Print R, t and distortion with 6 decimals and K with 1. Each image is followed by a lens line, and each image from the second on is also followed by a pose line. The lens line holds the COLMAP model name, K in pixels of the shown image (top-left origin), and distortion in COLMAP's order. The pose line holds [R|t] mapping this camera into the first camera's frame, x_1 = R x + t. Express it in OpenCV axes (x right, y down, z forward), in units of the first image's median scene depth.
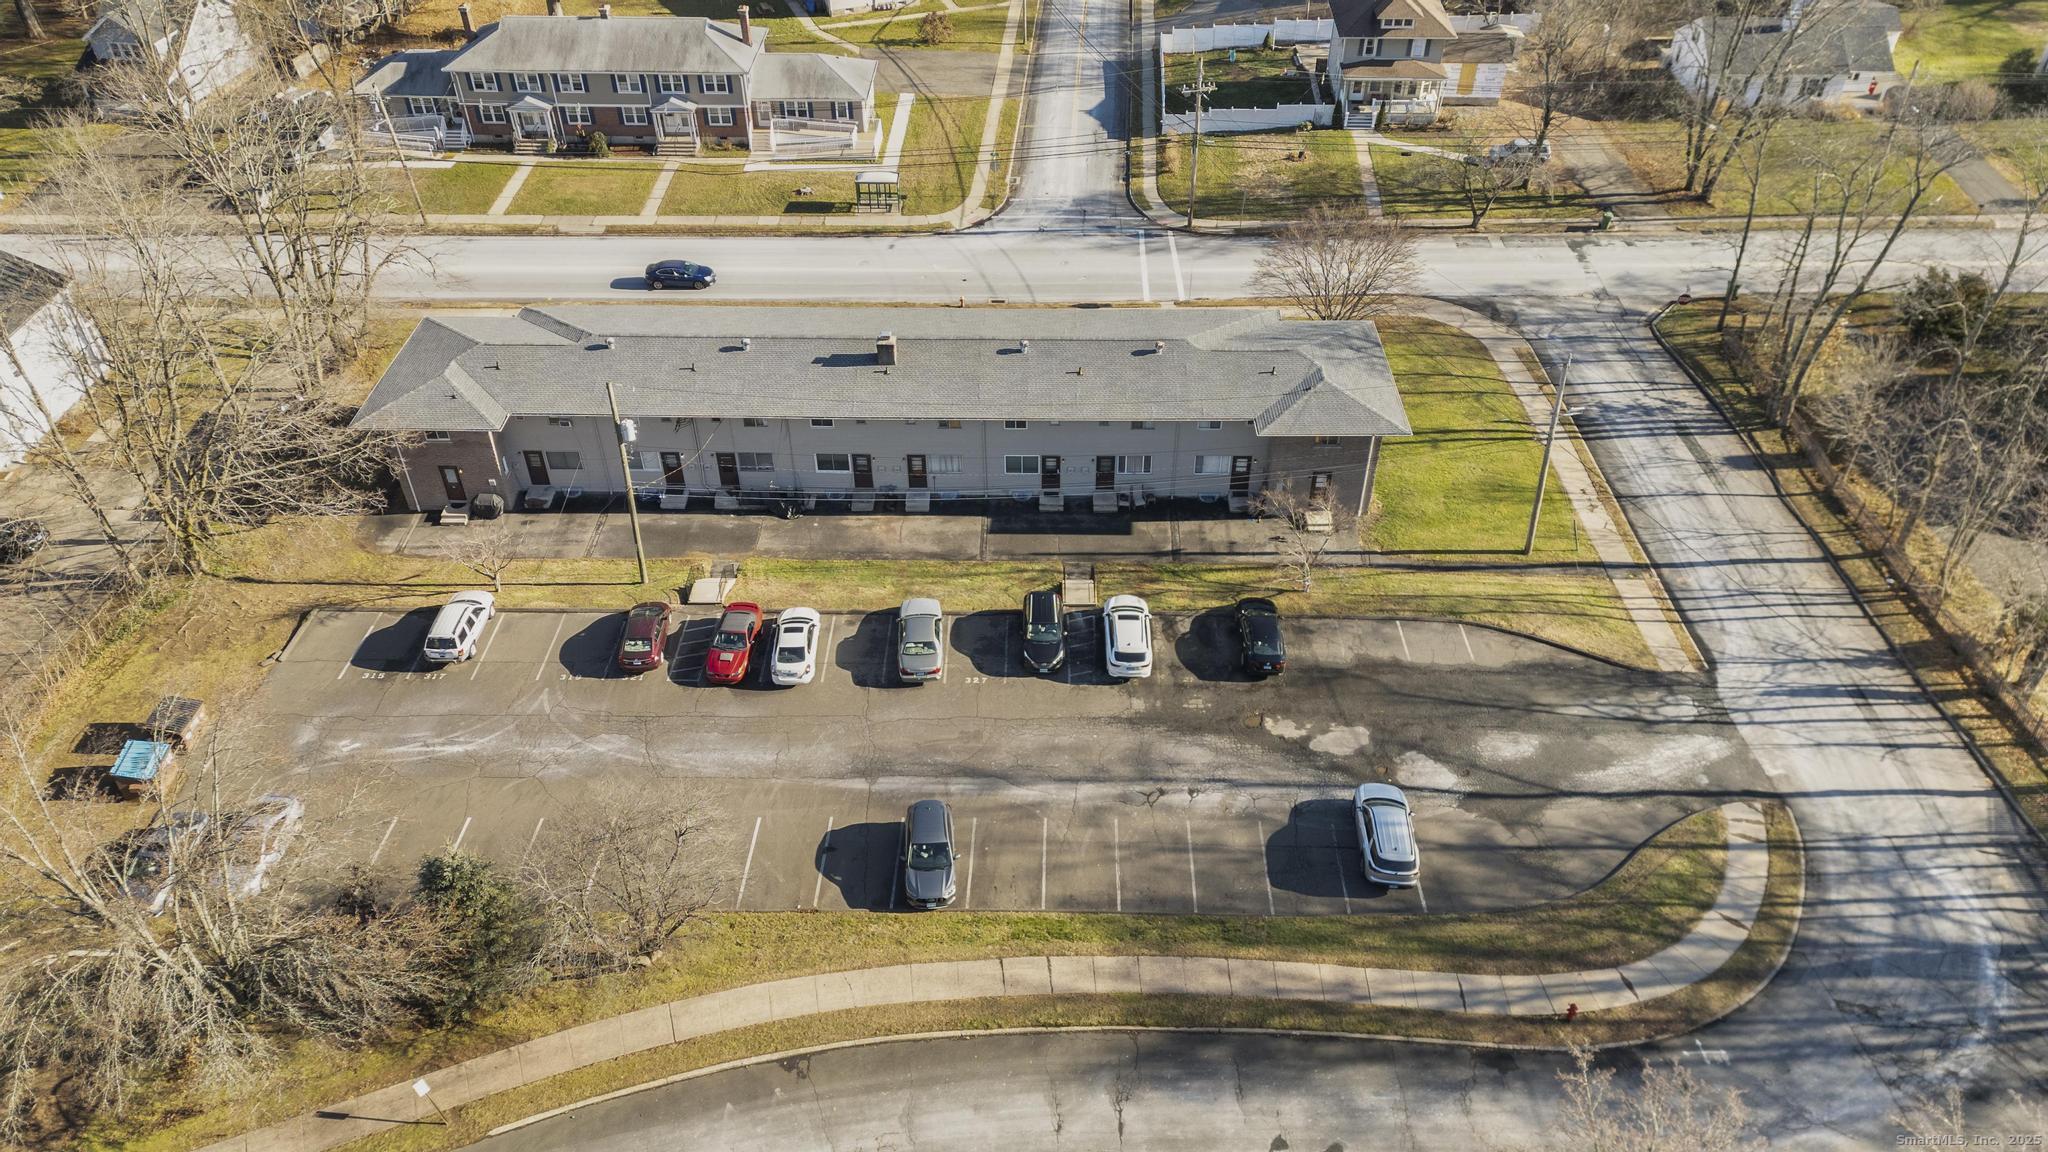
lens RADIAL K [[1420.8, 0, 1024.0], [0, 1420.8, 576.0], [0, 0, 1]] dist [0.113366, -0.140068]
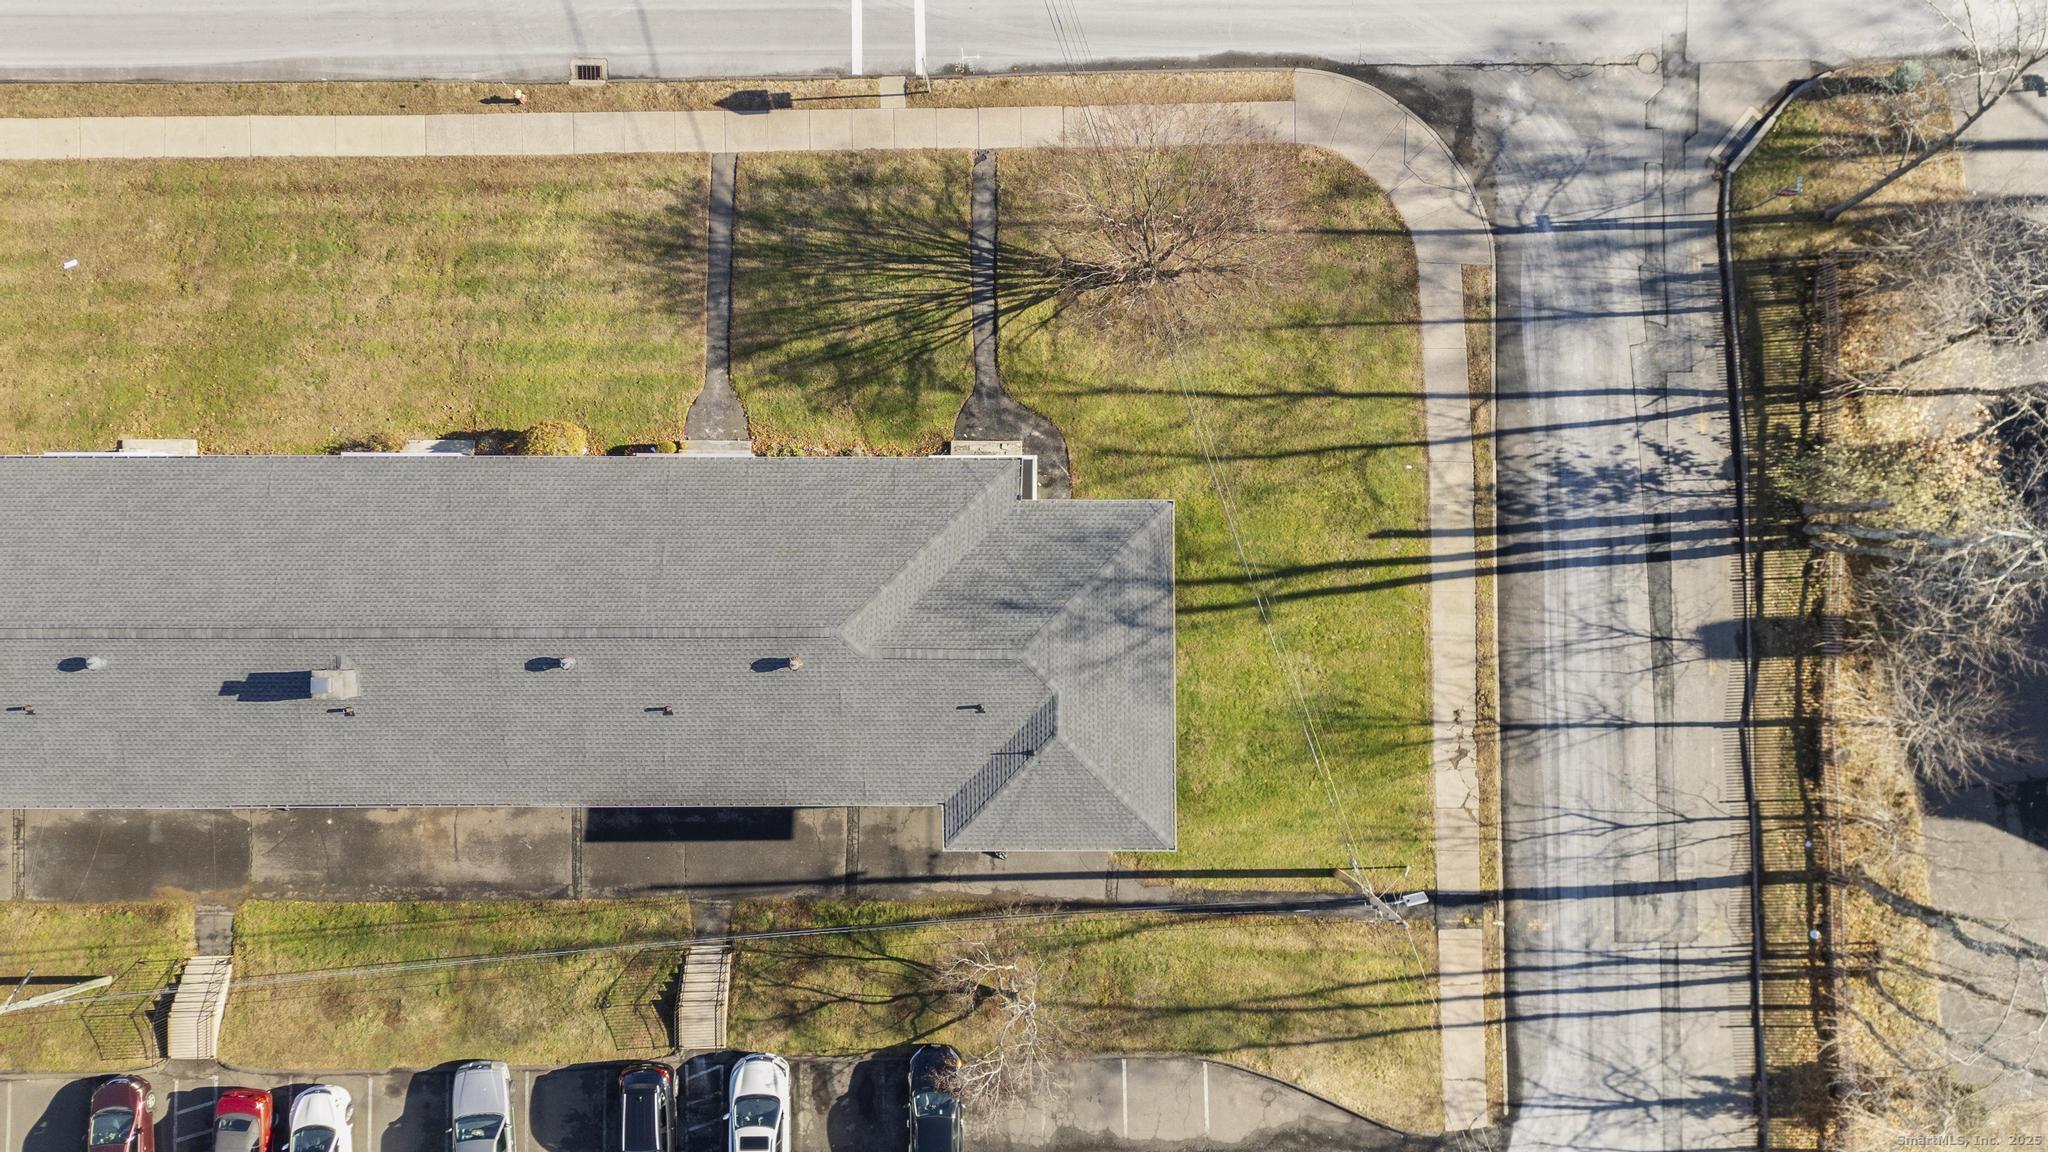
lens RADIAL K [[1420.8, 0, 1024.0], [0, 1420.8, 576.0], [0, 0, 1]] dist [0.113366, -0.140068]
pose [[0.999852, -0.015836, -0.006685, 0.212621], [0.015310, 0.643593, 0.765215, -0.699611], [-0.007816, -0.765204, 0.643740, 0.693540]]
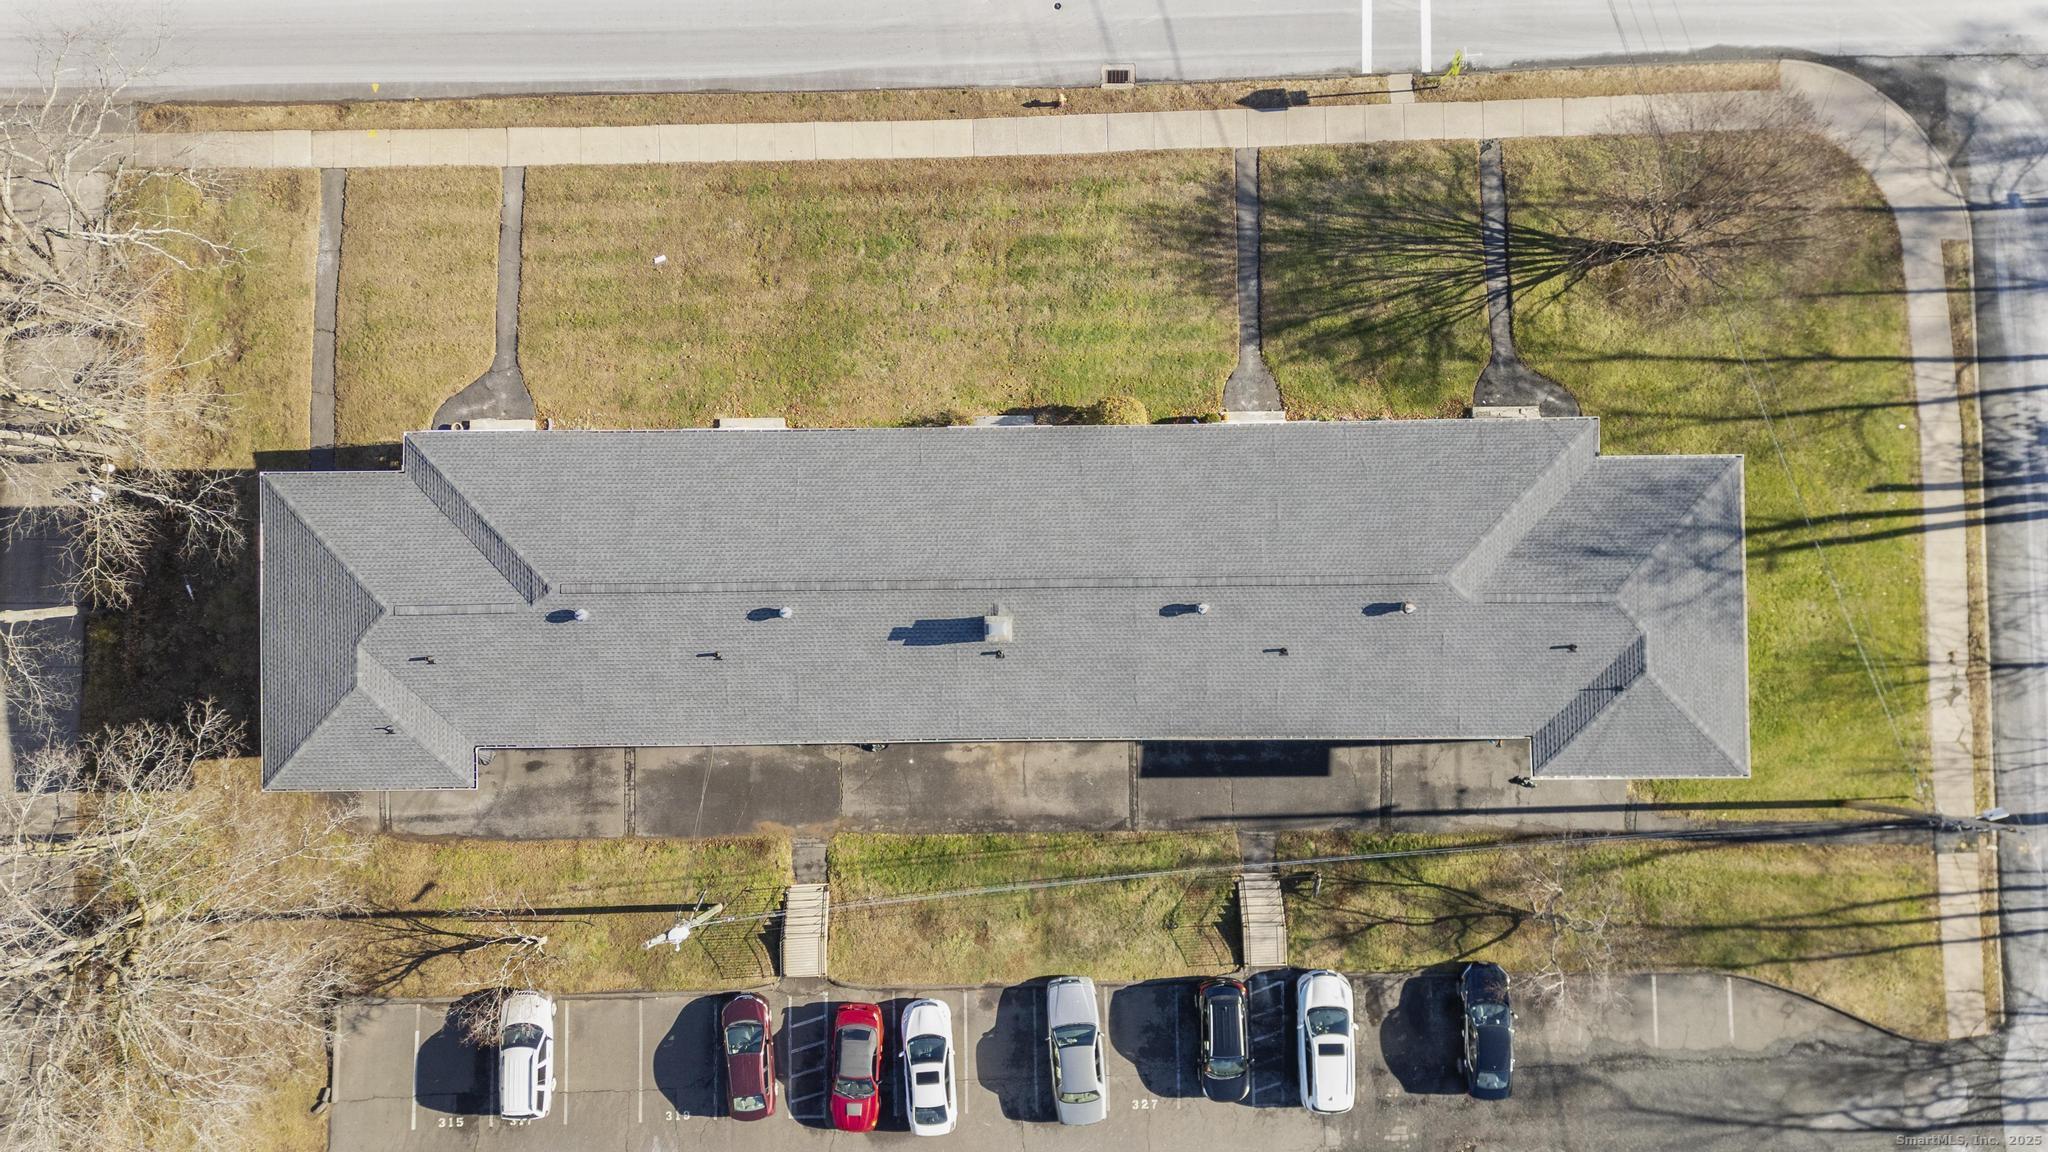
lens RADIAL K [[1395.6, 0, 1024.0], [0, 1395.6, 576.0], [0, 0, 1]] dist [0.075479, -0.071655]
pose [[0.999598, -0.027346, -0.007537, -0.084965], [0.023373, 0.643504, 0.765086, -0.728645], [-0.016072, -0.764954, 0.643884, 0.646156]]
